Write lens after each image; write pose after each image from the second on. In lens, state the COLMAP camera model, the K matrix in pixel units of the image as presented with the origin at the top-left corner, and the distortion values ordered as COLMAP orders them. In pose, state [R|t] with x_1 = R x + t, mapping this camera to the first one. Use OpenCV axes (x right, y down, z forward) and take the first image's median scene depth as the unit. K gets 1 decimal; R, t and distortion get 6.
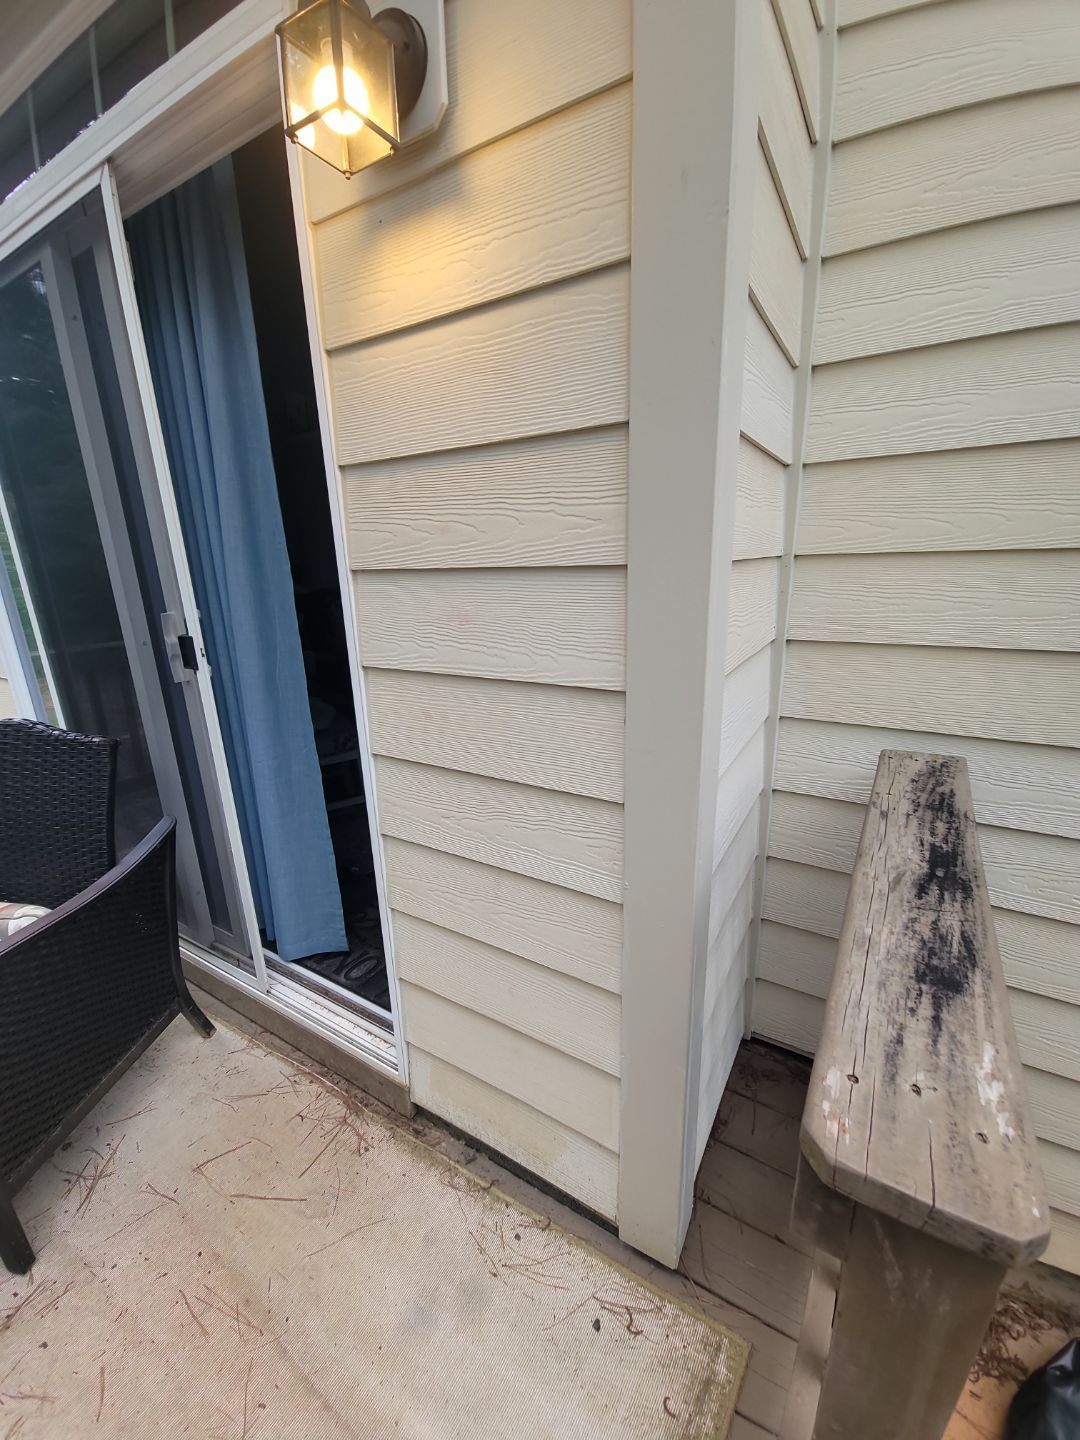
lens RADIAL K [[584.7, 0, 544.3], [0, 584.7, 728.0], [0, 0, 1]] dist [0.000784, -0.002797]
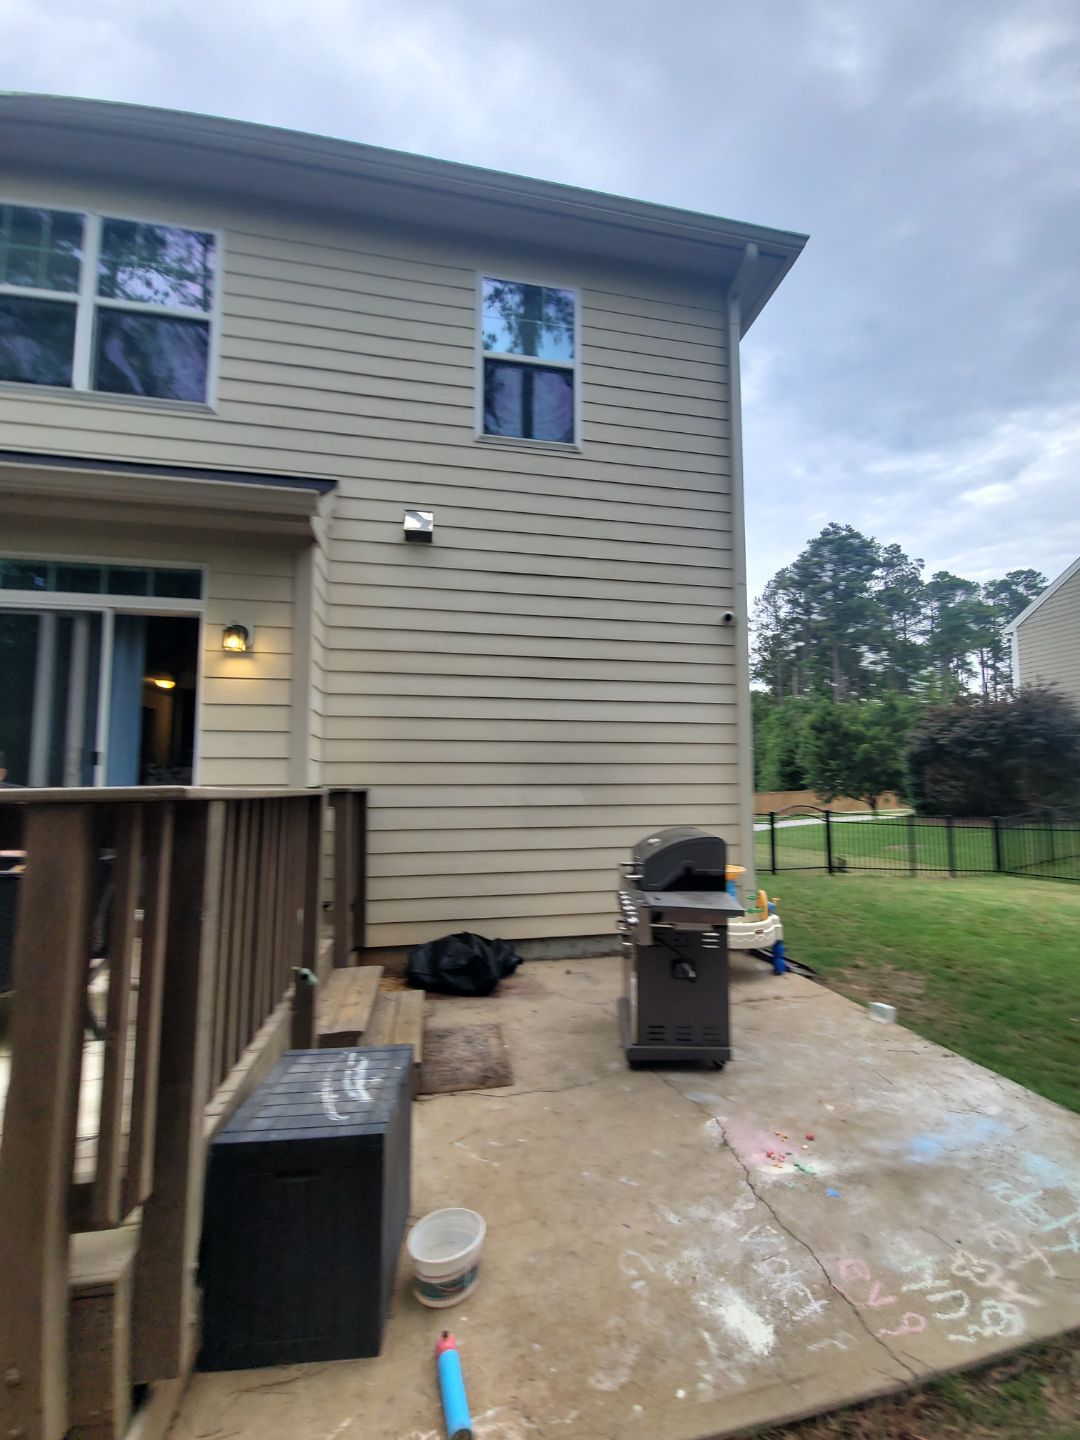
lens RADIAL K [[584.7, 0, 544.3], [0, 584.7, 728.0], [0, 0, 1]] dist [0.000784, -0.002797]
pose [[0.735734, 0.091234, 0.671098, -1.228157], [0.168176, 0.935240, -0.311517, 1.209897], [-0.656058, 0.342056, 0.672744, -2.847720]]
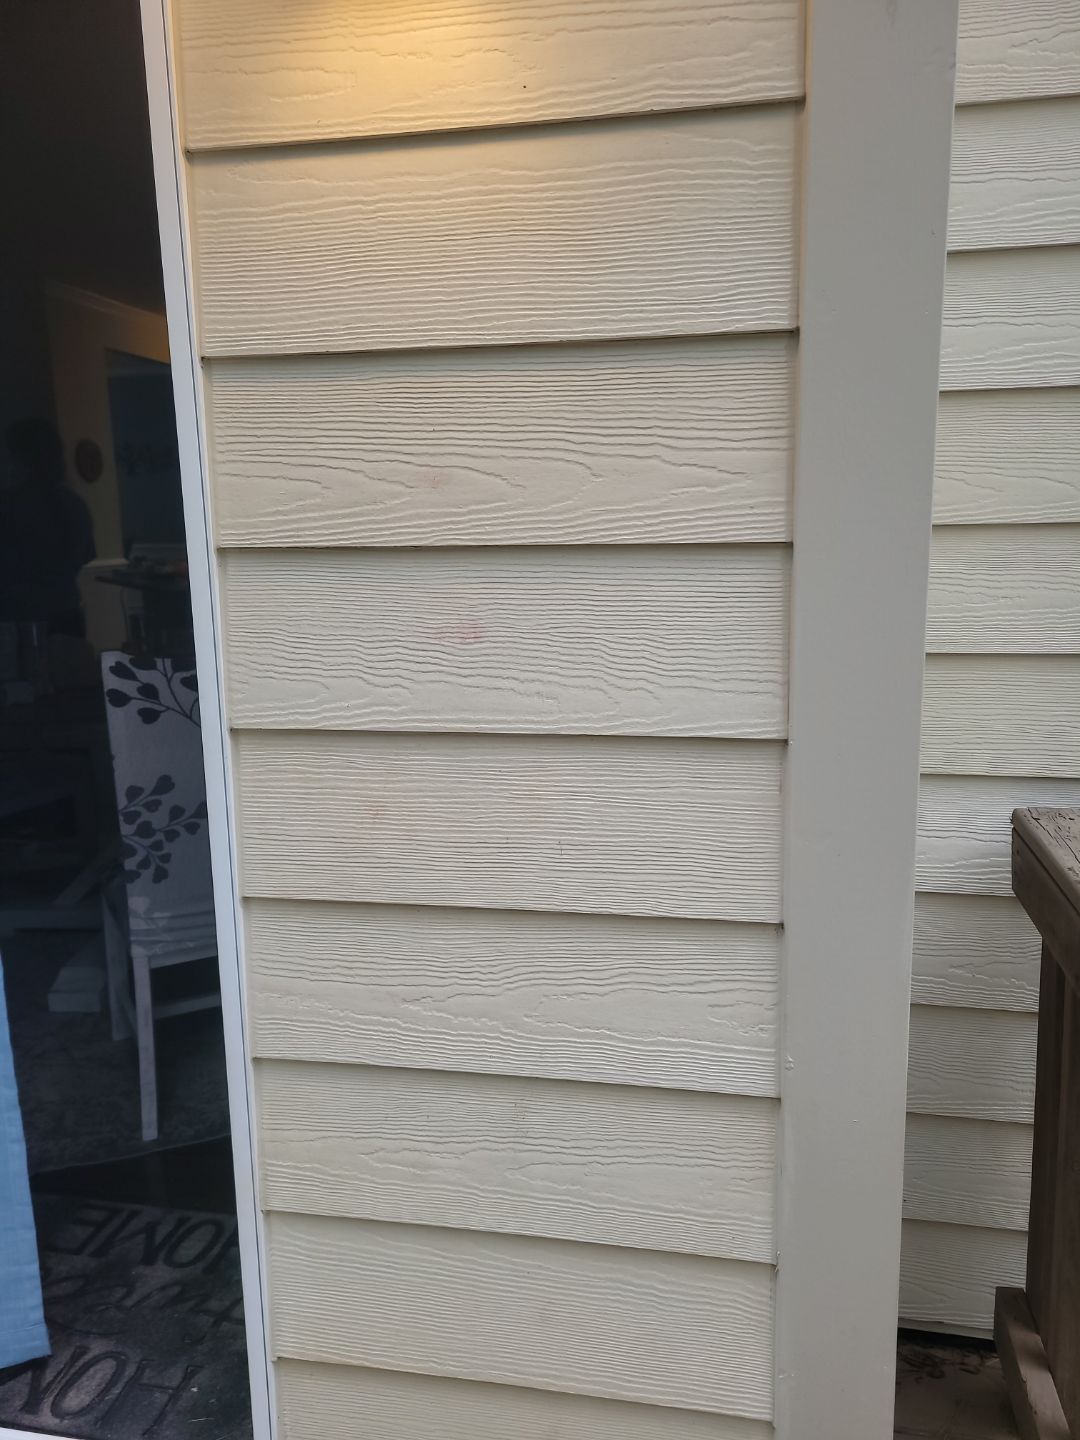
lens RADIAL K [[1087.7, 0, 541.5], [0, 1087.7, 717.5], [0, 0, 1]] dist [0.044793, -0.033381]
pose [[0.934132, -0.053397, 0.352911, -0.458029], [0.091009, 0.991698, -0.090847, -0.003011], [-0.345130, 0.116981, 0.931236, -0.001434]]
